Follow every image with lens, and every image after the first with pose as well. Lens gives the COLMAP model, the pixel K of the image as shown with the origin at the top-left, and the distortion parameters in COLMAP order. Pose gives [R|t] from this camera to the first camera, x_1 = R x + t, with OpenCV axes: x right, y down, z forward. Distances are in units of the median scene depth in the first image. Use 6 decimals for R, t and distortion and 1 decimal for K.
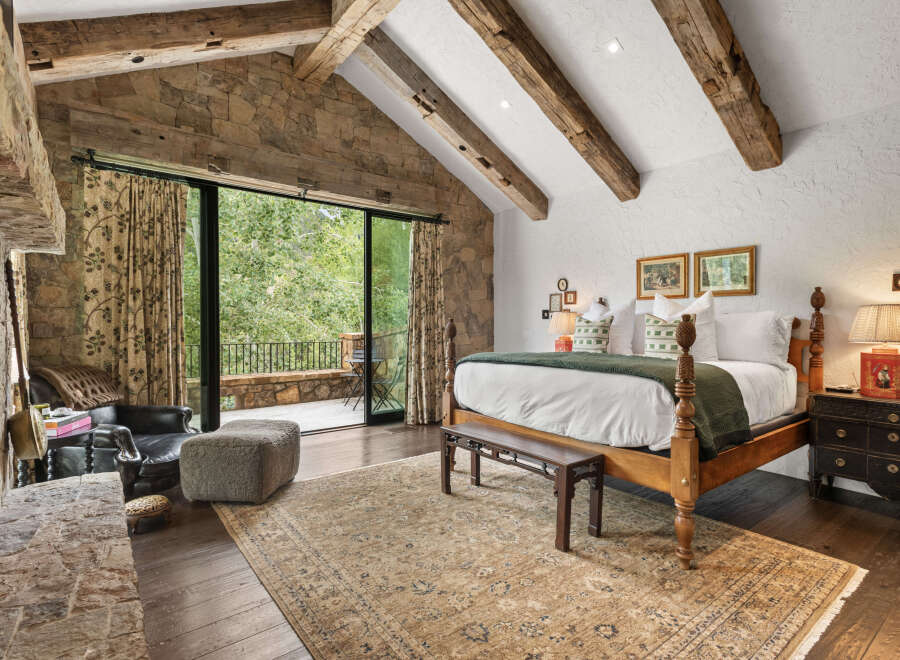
lens RADIAL K [[464.1, 0, 453.8], [0, 464.1, 328.6], [0, 0, 1]] dist [0.011562, -0.002616]
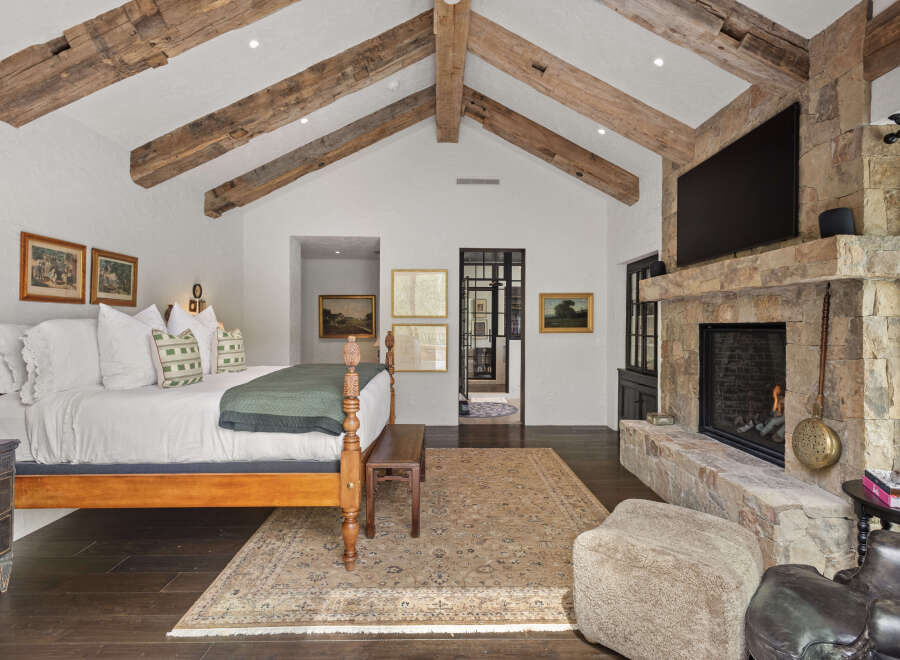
lens RADIAL K [[464.1, 0, 449.8], [0, 464.1, 326.7], [0, 0, 1]] dist [0.011562, -0.002616]
pose [[-0.801680, -0.008441, 0.597694, -0.496890], [-0.001731, 0.999929, 0.011799, -0.042830], [-0.597751, 0.008424, -0.801637, 1.405037]]
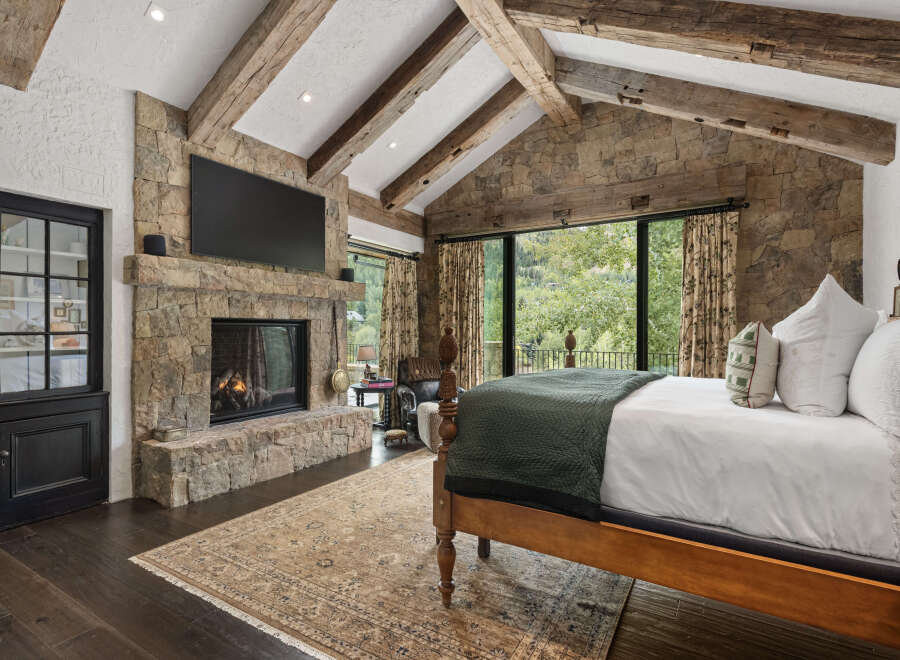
lens RADIAL K [[464.1, 0, 449.9], [0, 464.1, 330.4], [0, 0, 1]] dist [0.011562, -0.002616]
pose [[0.356054, -0.002028, -0.934463, 0.803300], [-0.014971, 0.999857, -0.007874, -0.009712], [0.934345, 0.016793, 0.355973, 0.395582]]
